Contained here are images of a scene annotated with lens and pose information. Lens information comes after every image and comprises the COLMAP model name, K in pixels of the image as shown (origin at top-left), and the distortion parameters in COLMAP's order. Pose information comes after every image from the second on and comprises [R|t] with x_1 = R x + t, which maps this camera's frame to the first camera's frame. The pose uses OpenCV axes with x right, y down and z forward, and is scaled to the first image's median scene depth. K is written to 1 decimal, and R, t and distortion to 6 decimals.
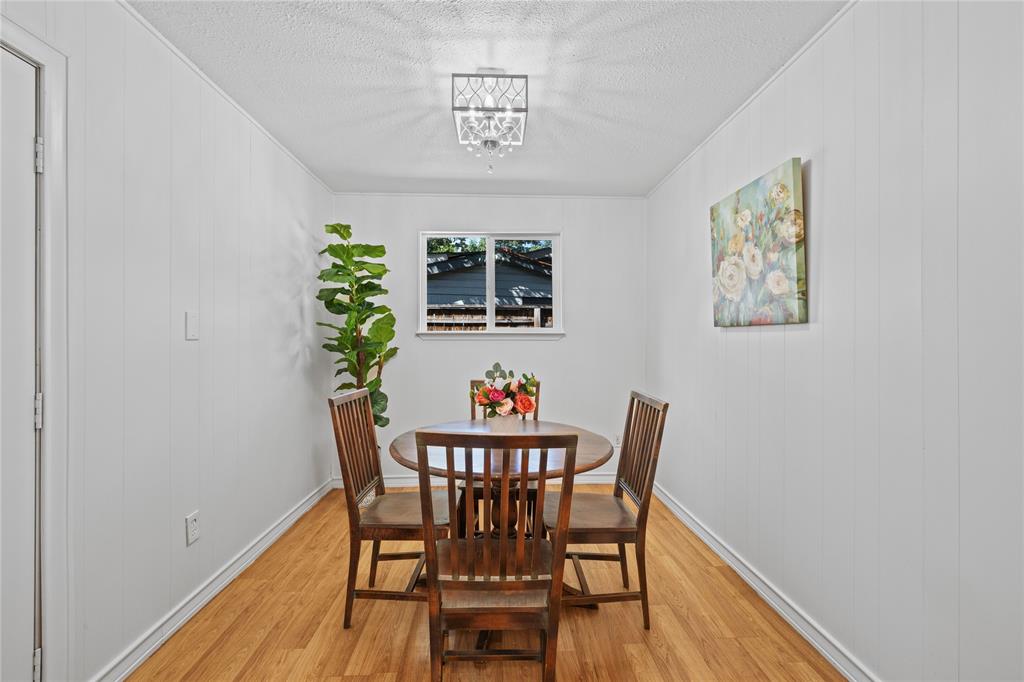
lens RADIAL K [[428.2, 0, 513.6], [0, 428.2, 342.4], [0, 0, 1]] dist [-0.000466, -0.000396]
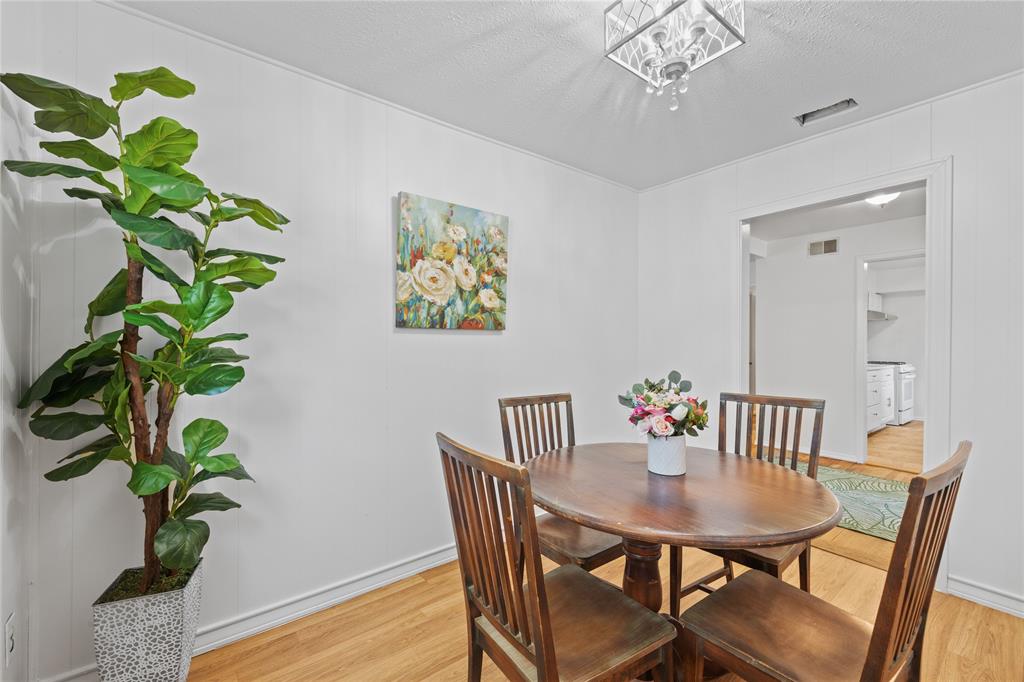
lens RADIAL K [[426.8, 0, 509.4], [0, 426.8, 344.9], [0, 0, 1]] dist [-0.000832, -0.000030]
pose [[-0.575487, -0.006625, 0.817784, -0.459020], [0.004038, 0.999932, 0.010943, -0.008918], [-0.817801, 0.009600, -0.575421, 1.557366]]
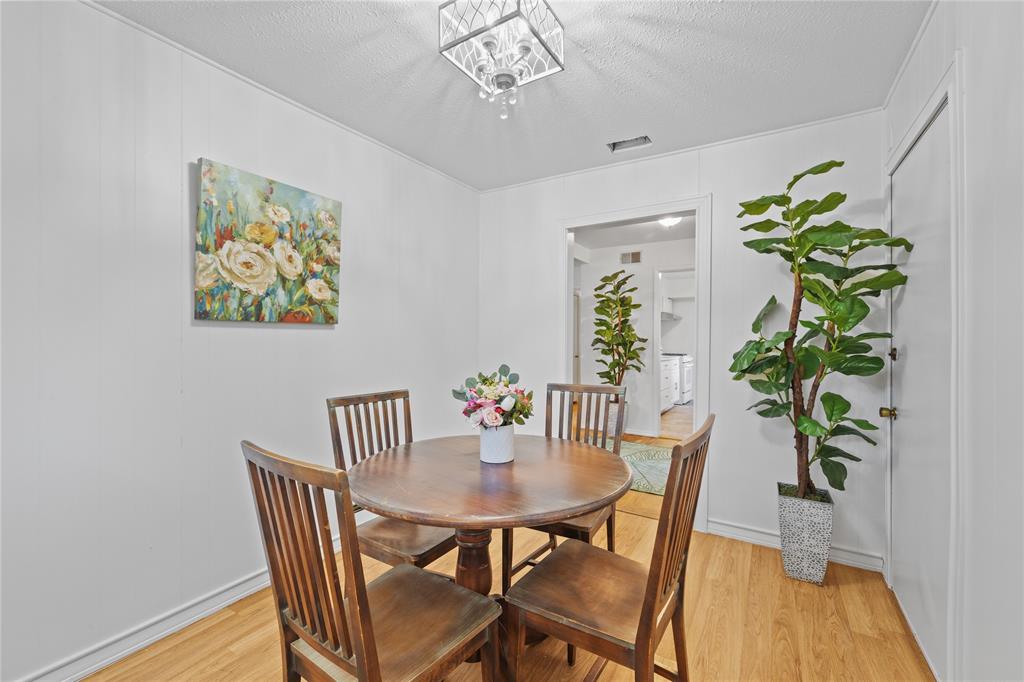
lens RADIAL K [[428.2, 0, 513.6], [0, 428.2, 342.4], [0, 0, 1]] dist [-0.000466, -0.000396]
pose [[-0.825079, -0.009086, 0.564945, -0.479420], [0.000472, 0.999859, 0.016771, -0.008848], [-0.565017, 0.014104, -0.824958, 1.538278]]
